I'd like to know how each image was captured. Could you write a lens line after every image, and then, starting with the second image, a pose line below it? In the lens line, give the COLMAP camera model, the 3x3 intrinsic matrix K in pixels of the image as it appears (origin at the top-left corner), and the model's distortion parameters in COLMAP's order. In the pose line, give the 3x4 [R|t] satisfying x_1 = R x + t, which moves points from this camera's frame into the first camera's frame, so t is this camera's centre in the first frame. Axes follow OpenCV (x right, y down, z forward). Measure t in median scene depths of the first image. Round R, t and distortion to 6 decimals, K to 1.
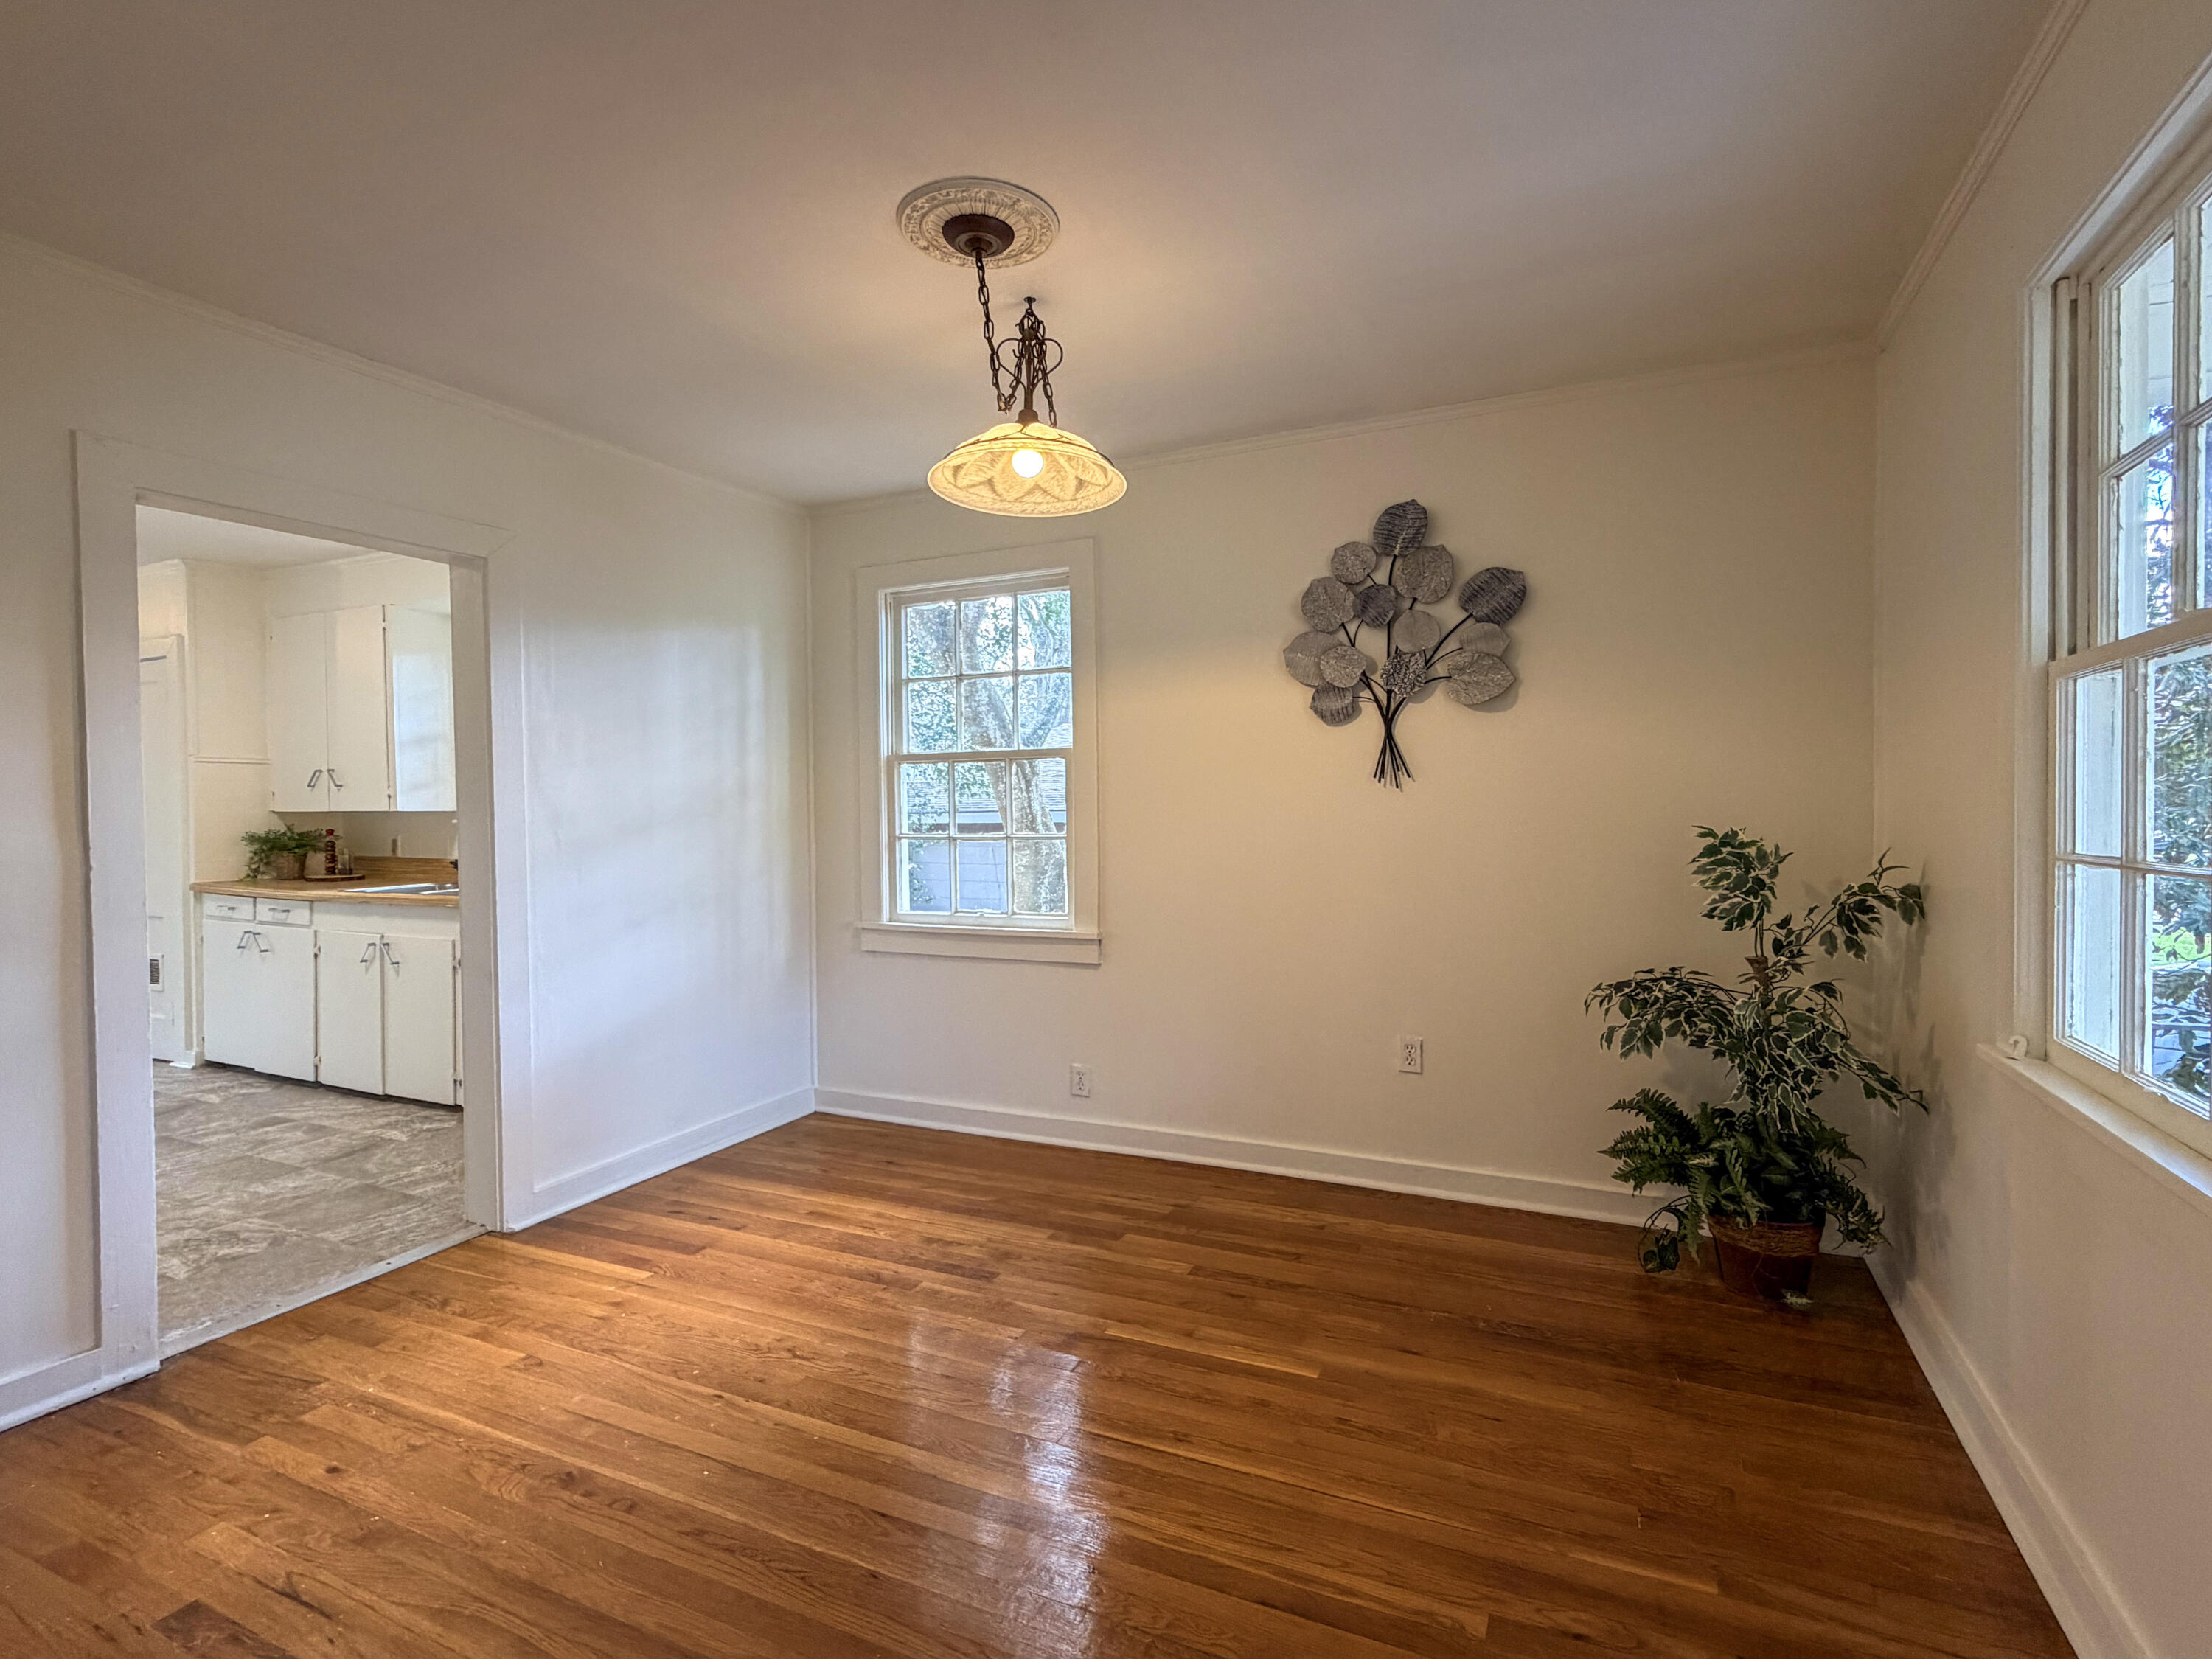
lens RADIAL K [[944.1, 0, 1126.1], [0, 944.1, 822.1], [0, 0, 1]] dist [0.011149, -0.000024]
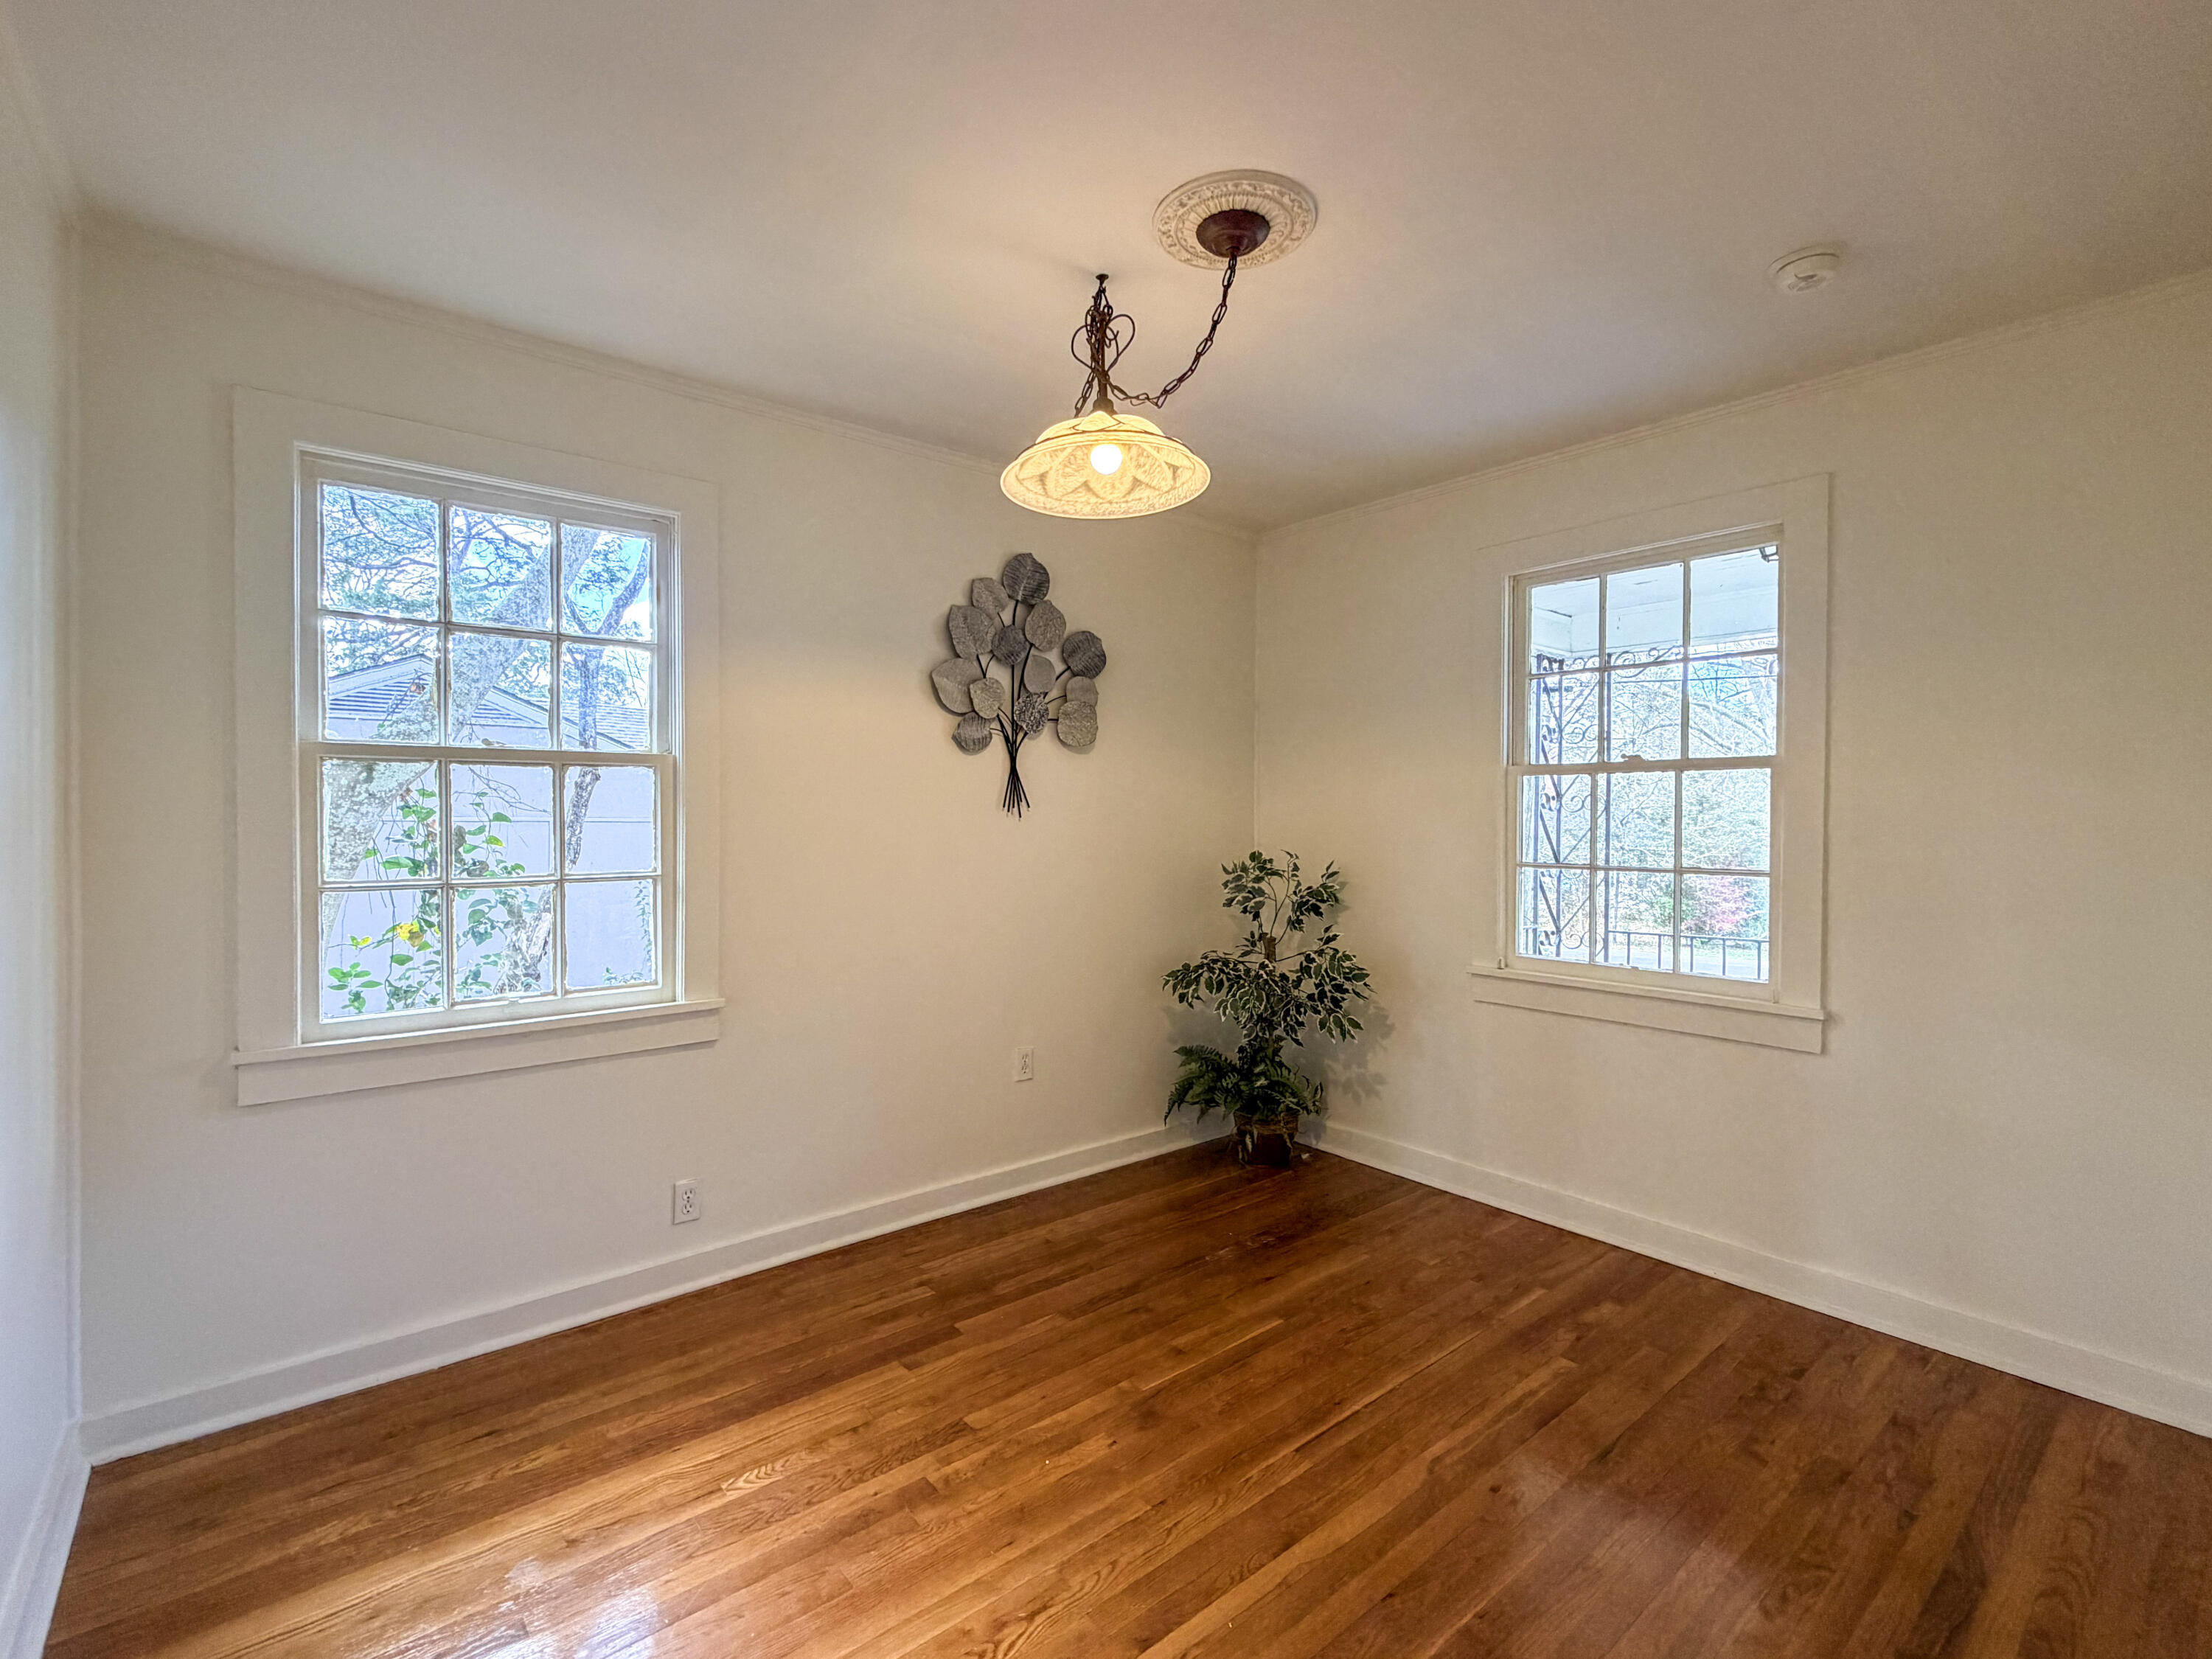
lens RADIAL K [[944.1, 0, 1126.1], [0, 944.1, 822.1], [0, 0, 1]] dist [0.011149, -0.000024]
pose [[0.503335, 0.009967, 0.864034, -0.593415], [0.005911, 0.999870, -0.014977, -0.013344], [-0.864071, 0.012646, 0.503211, 0.363532]]
